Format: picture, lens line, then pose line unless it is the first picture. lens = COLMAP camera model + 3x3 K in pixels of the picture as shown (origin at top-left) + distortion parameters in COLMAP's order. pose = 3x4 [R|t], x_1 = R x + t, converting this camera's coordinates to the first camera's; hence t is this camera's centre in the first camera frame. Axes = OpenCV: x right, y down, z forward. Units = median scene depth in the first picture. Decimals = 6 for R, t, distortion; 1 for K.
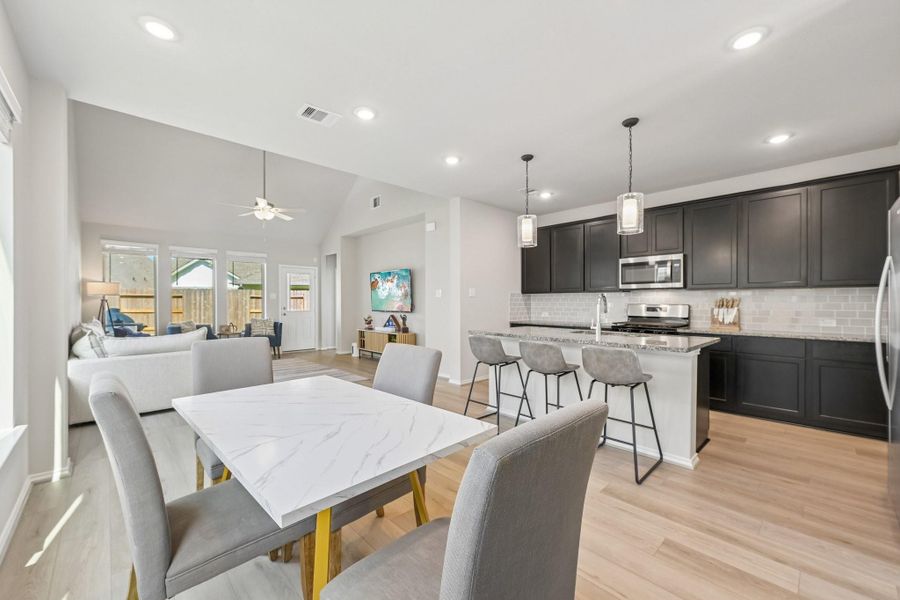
lens RADIAL K [[362.2, 0, 449.1], [0, 362.2, 302.6], [0, 0, 1]] dist [-0.000062, 0.000361]
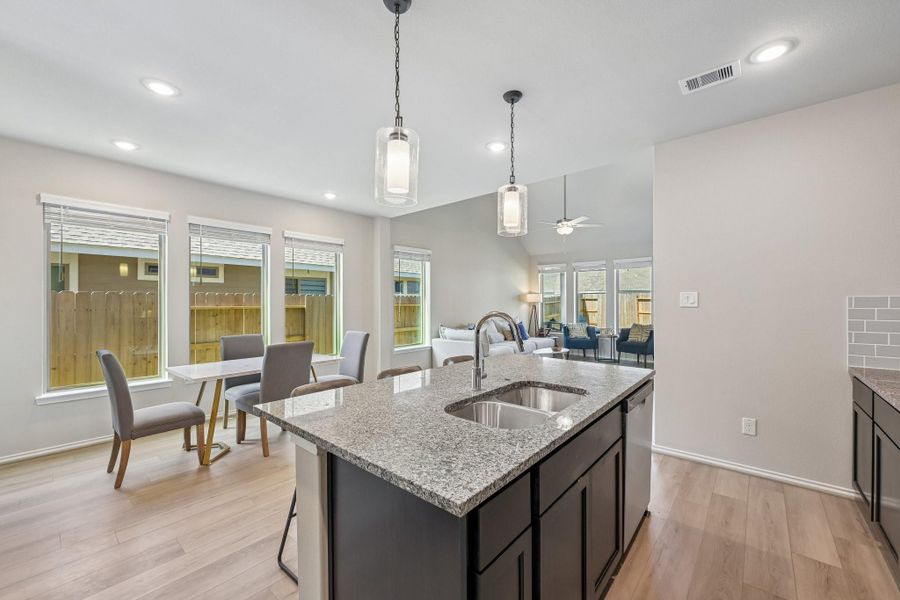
lens RADIAL K [[362.2, 0, 448.6], [0, 362.2, 301.9], [0, 0, 1]] dist [-0.000062, 0.000361]
pose [[0.098736, -0.001464, -0.995113, 0.540979], [0.001148, 0.999998, -0.001357, -0.021997], [0.995113, -0.001008, 0.098738, 0.523693]]
